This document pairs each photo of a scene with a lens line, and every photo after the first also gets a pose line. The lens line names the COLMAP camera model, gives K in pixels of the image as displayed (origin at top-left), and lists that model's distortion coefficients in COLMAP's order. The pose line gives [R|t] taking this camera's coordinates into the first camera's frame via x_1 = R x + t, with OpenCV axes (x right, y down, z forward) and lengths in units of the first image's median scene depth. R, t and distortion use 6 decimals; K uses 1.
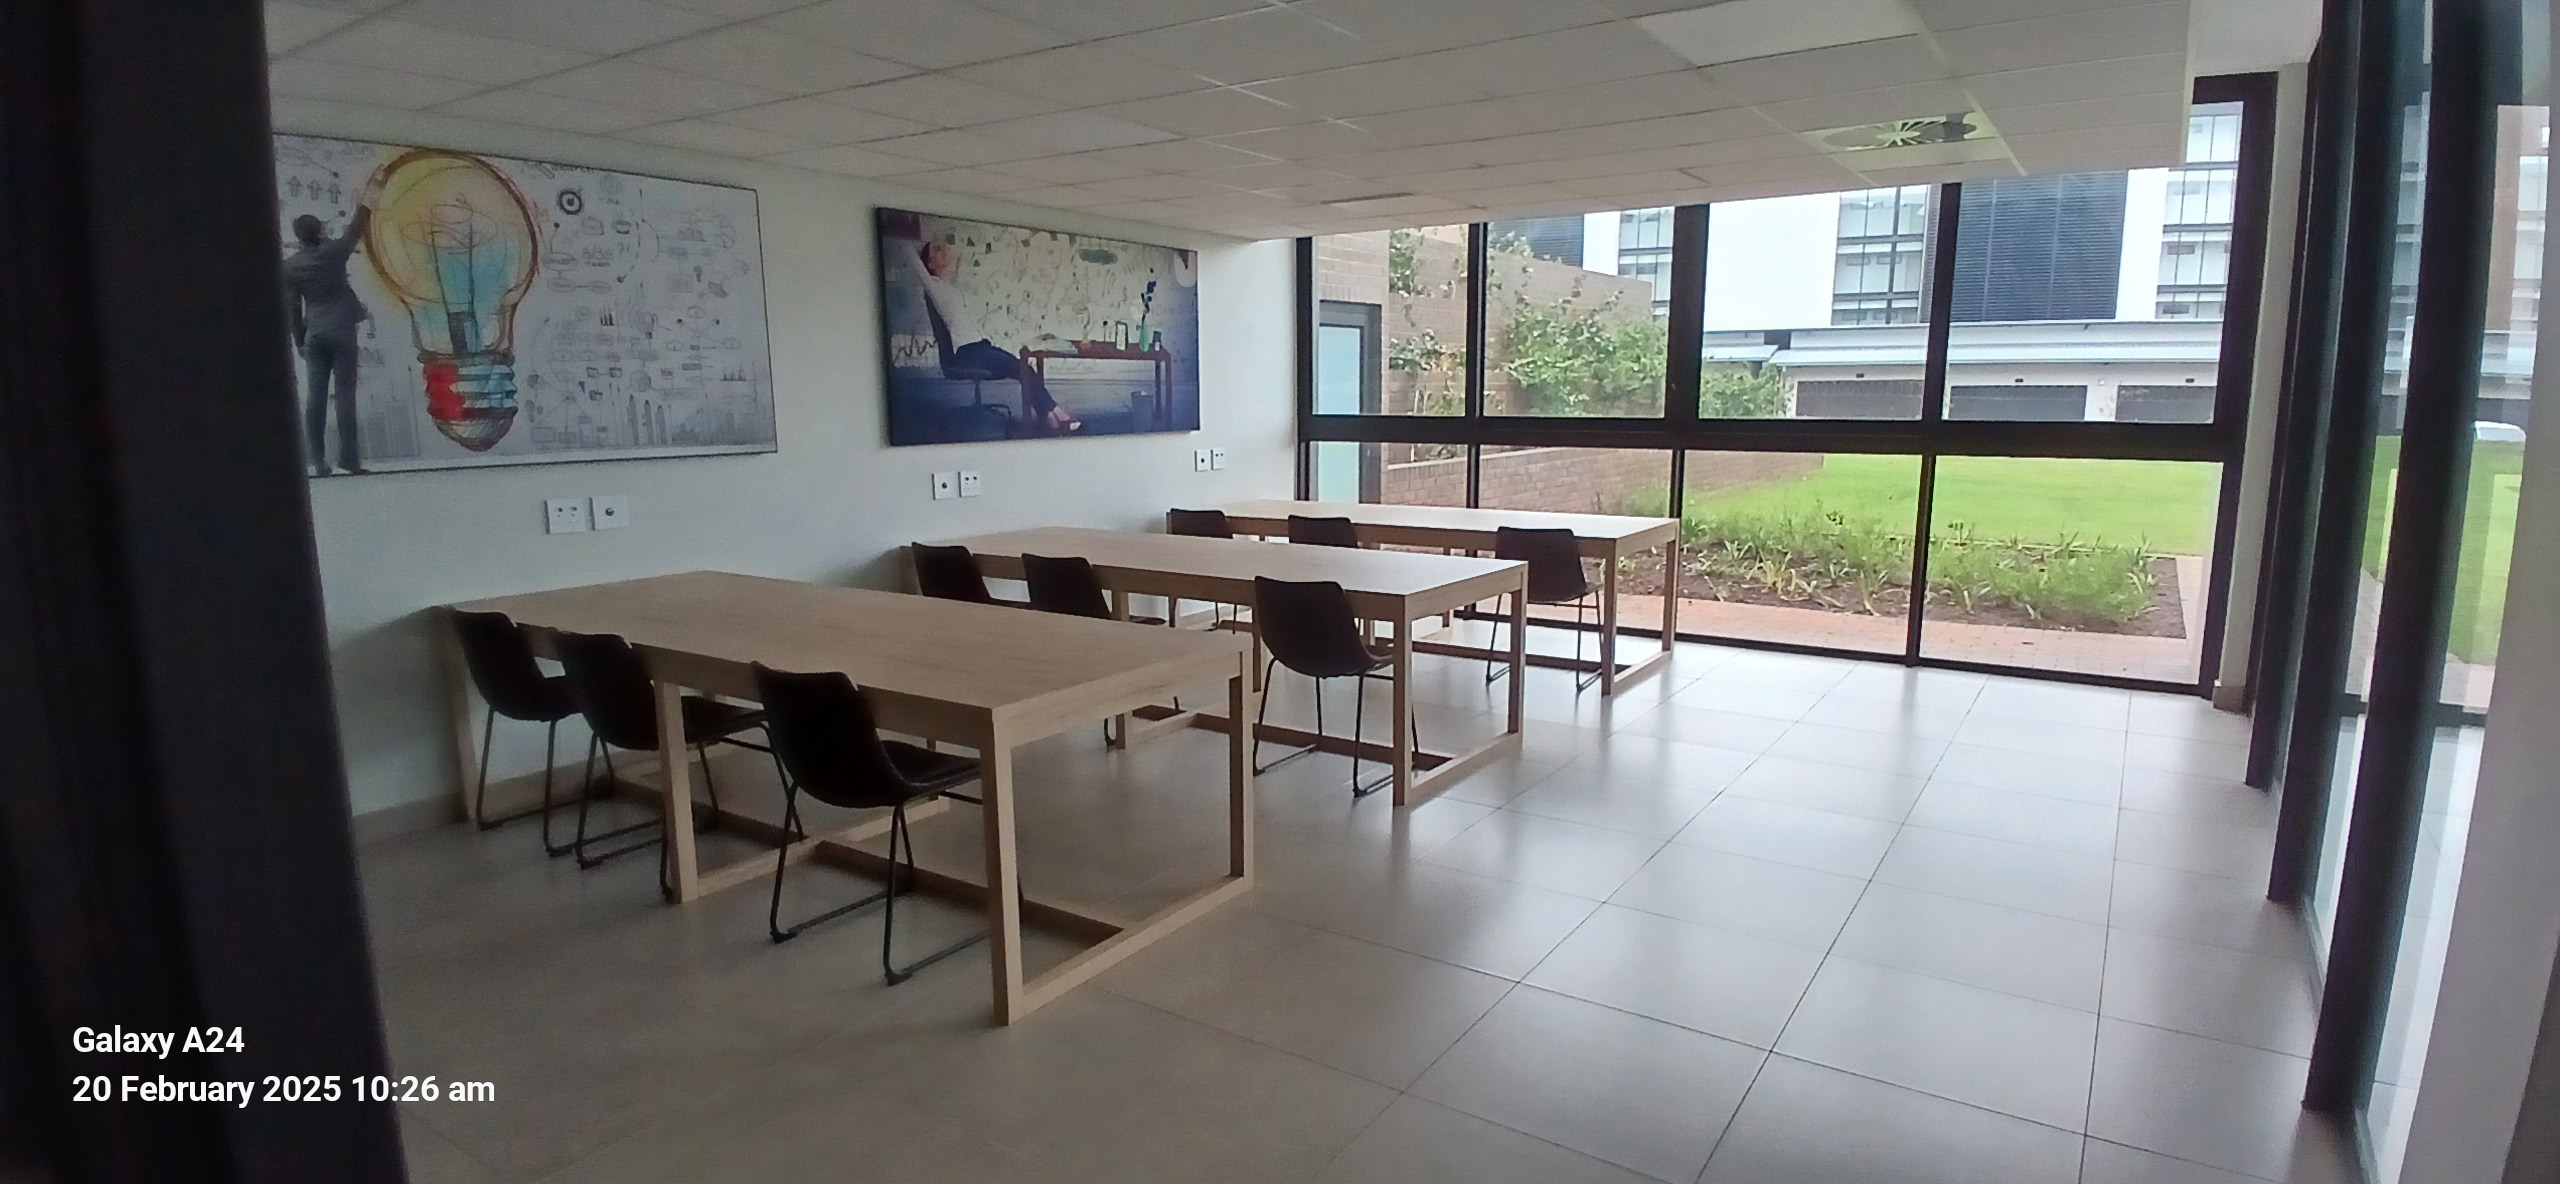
lens RADIAL K [[1278.0, 0, 1296.7], [0, 1278.0, 614.9], [0, 0, 1]] dist [-0.001497, -0.007250]
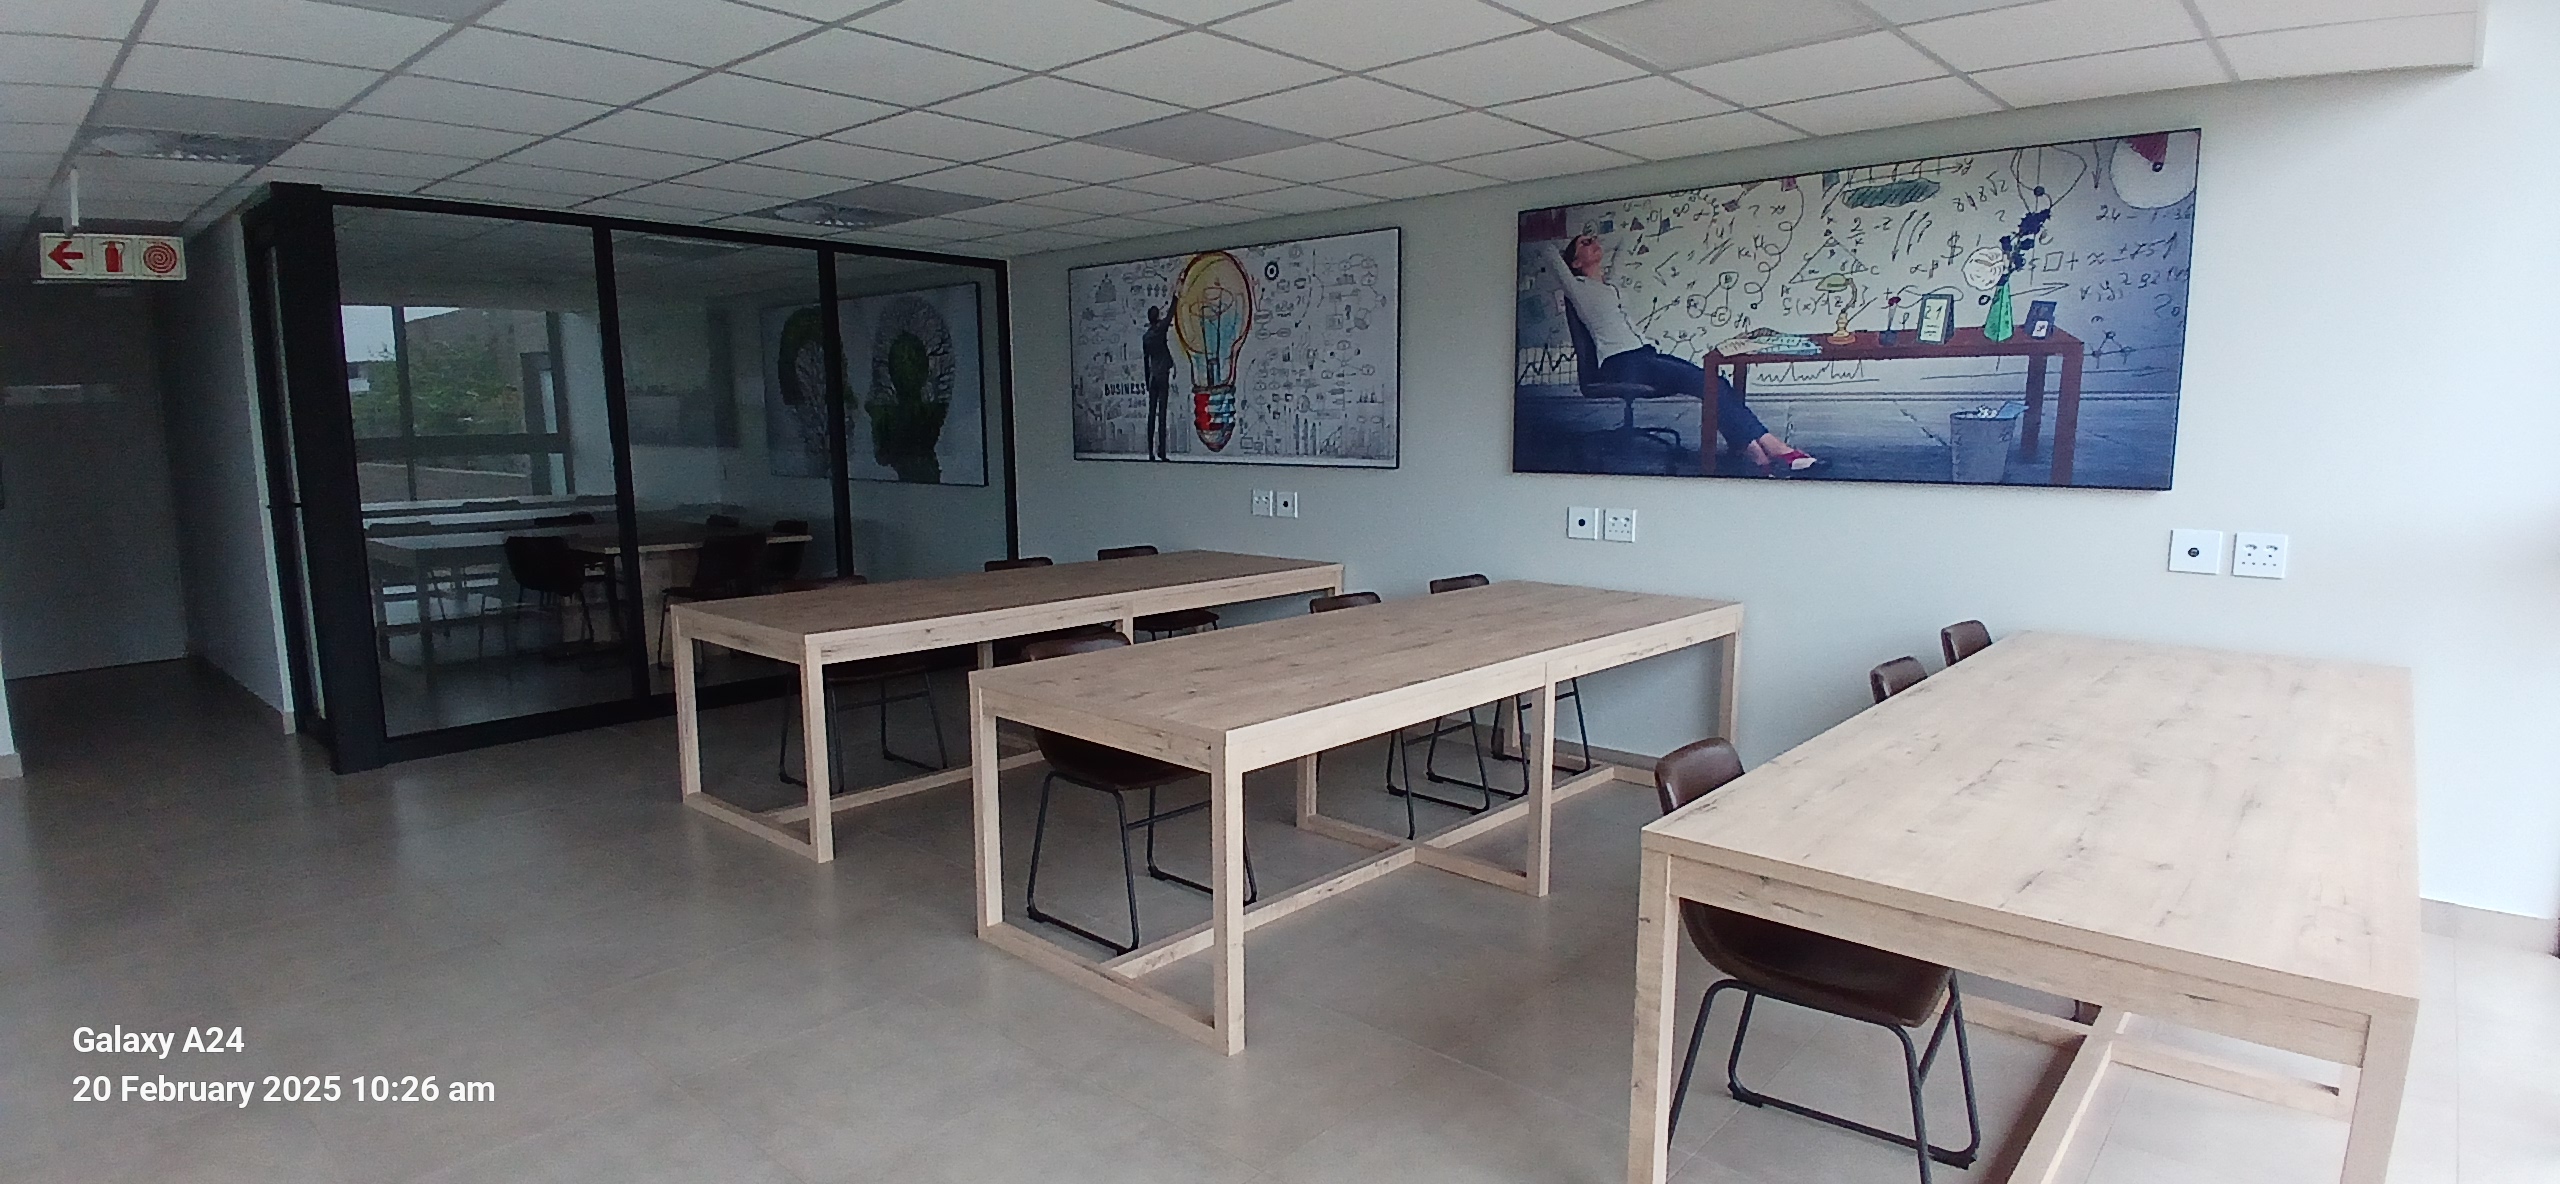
lens RADIAL K [[1278.0, 0, 1290.5], [0, 1278.0, 606.1], [0, 0, 1]] dist [-0.001497, -0.007250]
pose [[-0.151016, 0.152686, -0.976668, 0.706826], [-0.165726, 0.970106, 0.177285, -0.200395], [0.974541, 0.188632, -0.121198, 1.119524]]
